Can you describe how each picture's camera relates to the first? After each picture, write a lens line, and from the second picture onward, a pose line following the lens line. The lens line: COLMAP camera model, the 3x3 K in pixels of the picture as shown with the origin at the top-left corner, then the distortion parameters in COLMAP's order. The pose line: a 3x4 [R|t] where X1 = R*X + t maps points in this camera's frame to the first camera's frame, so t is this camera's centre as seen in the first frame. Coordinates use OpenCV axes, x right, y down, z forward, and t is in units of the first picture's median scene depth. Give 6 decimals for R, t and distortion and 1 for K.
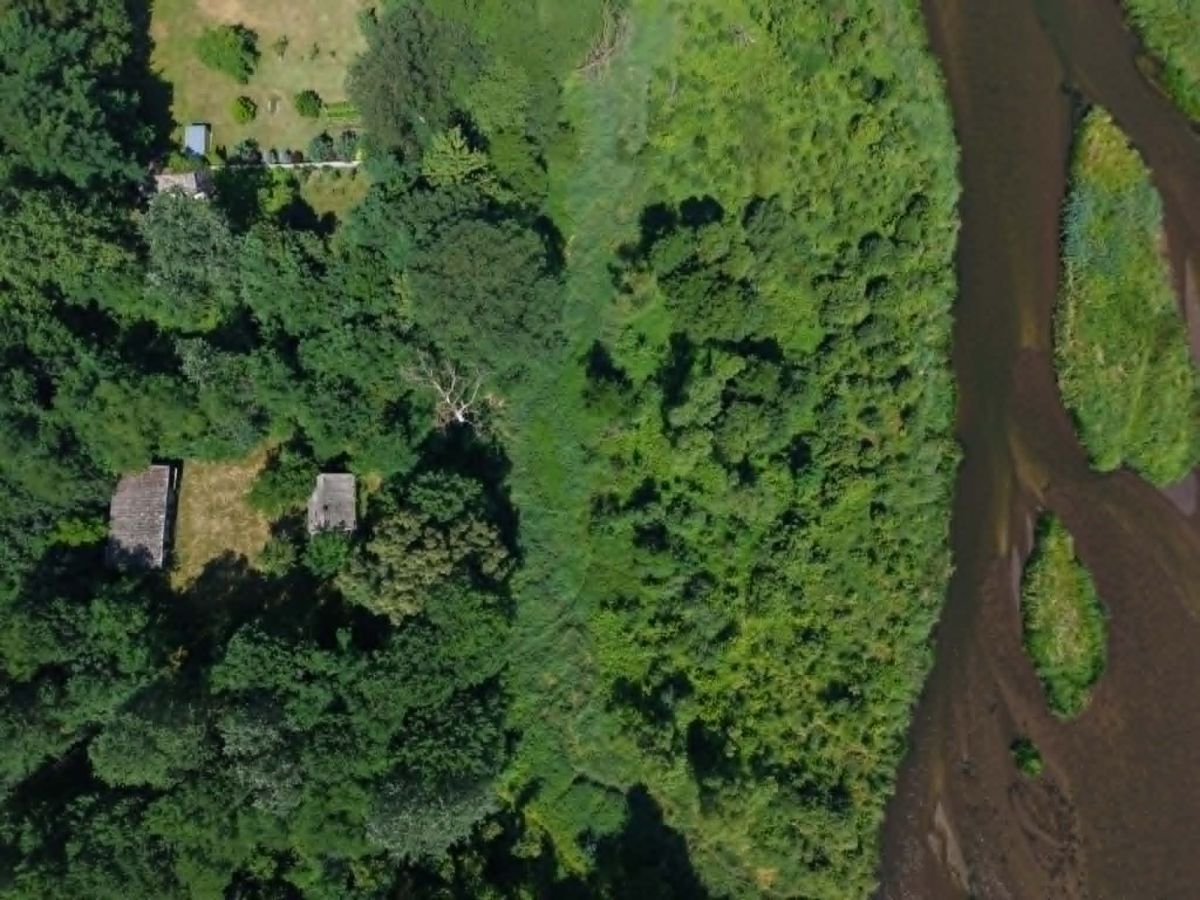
lens RADIAL K [[802.9, 0, 594.5], [0, 802.9, 450.7], [0, 0, 1]] dist [0.008808, -0.008208]
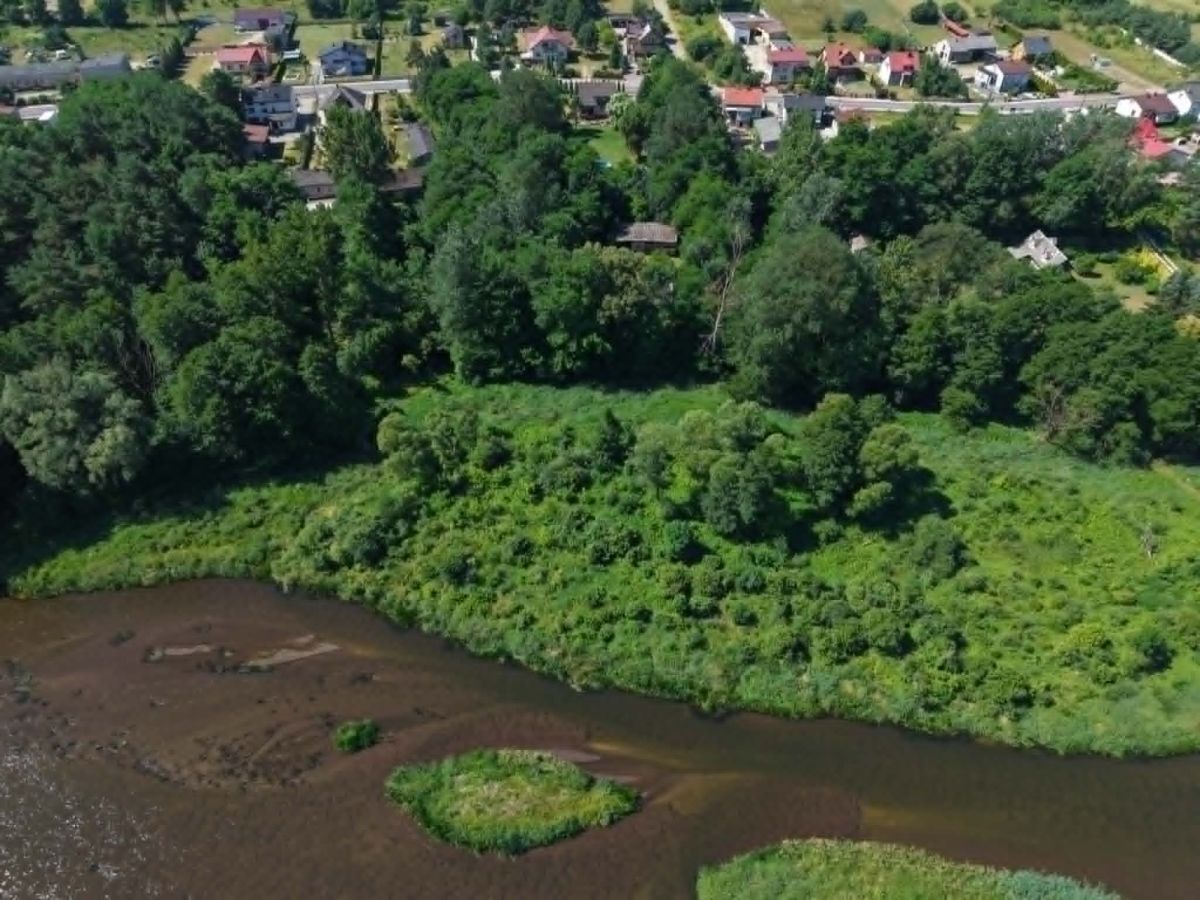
lens RADIAL K [[802.9, 0, 594.5], [0, 802.9, 450.7], [0, 0, 1]] dist [0.008808, -0.008208]
pose [[-0.060692, 0.648806, -0.758530, 0.969046], [-0.988456, 0.066625, 0.136076, -0.008505], [0.138824, 0.758032, 0.637272, 0.250224]]
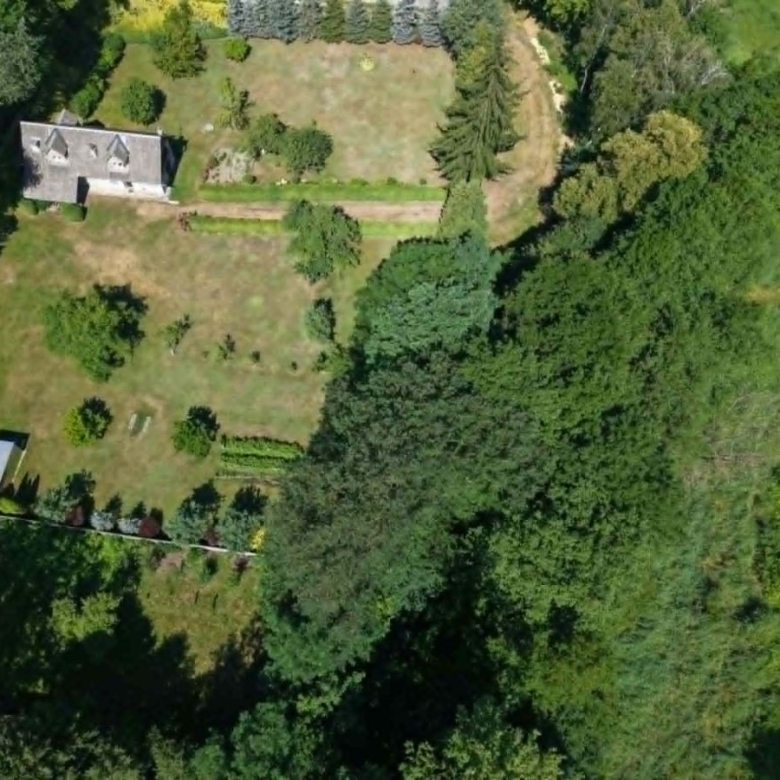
lens RADIAL K [[690.5, 0, 386.9], [0, 690.5, 388.8], [0, 0, 1]] dist [0.024371, -0.029892]
pose [[0.981516, 0.177653, -0.071170, -0.203815], [-0.190055, 0.948481, -0.253501, -0.393148], [0.022468, 0.262342, 0.964713, 0.549424]]
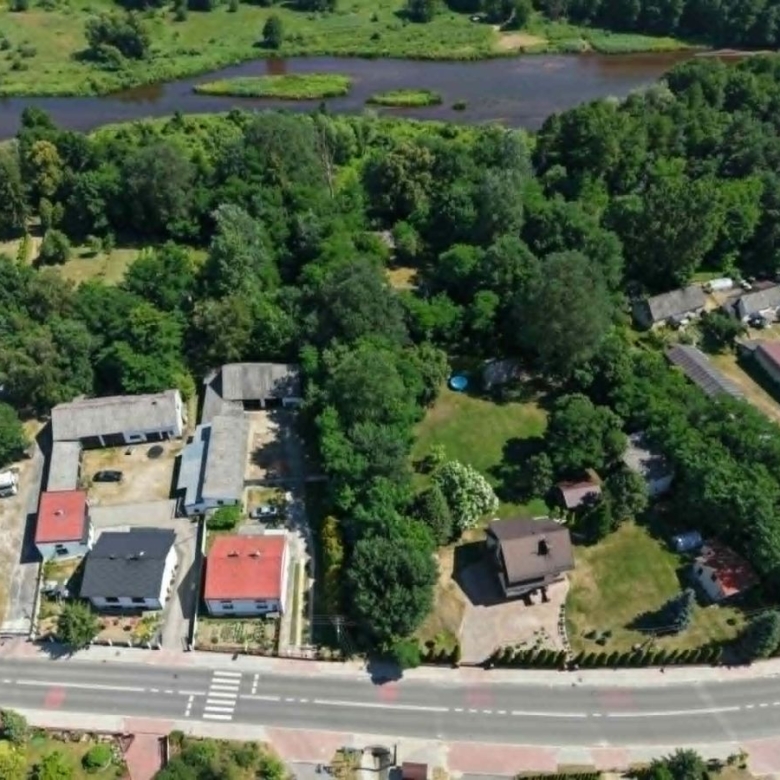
lens RADIAL K [[695.7, 0, 385.4], [0, 695.7, 390.6], [0, 0, 1]] dist [0.010336, -0.010692]
pose [[-0.057805, -0.722554, 0.688893, -1.674172], [0.984872, 0.071638, 0.157779, -0.146866], [-0.163355, 0.687592, 0.707483, 0.080541]]
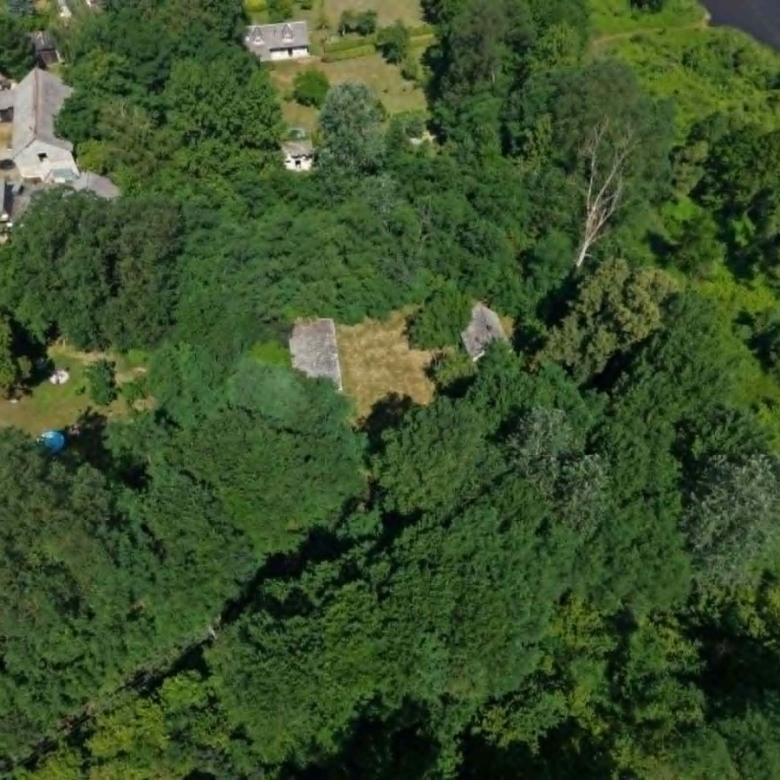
lens RADIAL K [[690.5, 0, 386.9], [0, 690.5, 388.8], [0, 0, 1]] dist [0.024371, -0.029892]
pose [[0.989423, -0.118389, 0.083825, -0.532325], [0.143423, 0.884958, -0.443033, 0.505047], [-0.021732, 0.450370, 0.892578, 0.217154]]
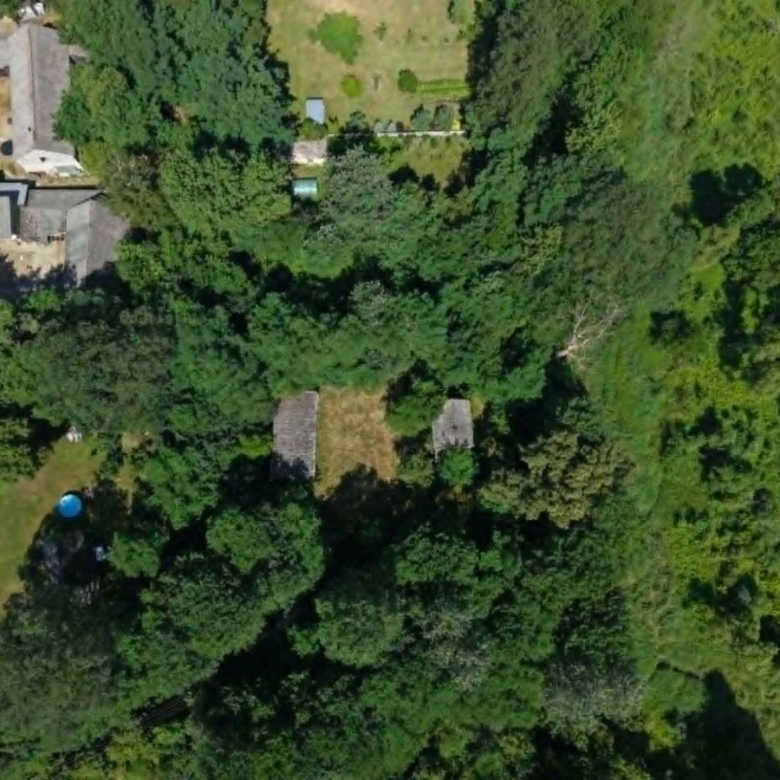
lens RADIAL K [[690.5, 0, 386.9], [0, 690.5, 388.8], [0, 0, 1]] dist [0.024371, -0.029892]
pose [[0.999937, 0.010861, -0.002929, -0.414294], [-0.010859, 0.999941, 0.000642, 0.013299], [0.002936, -0.000610, 0.999996, -0.000926]]
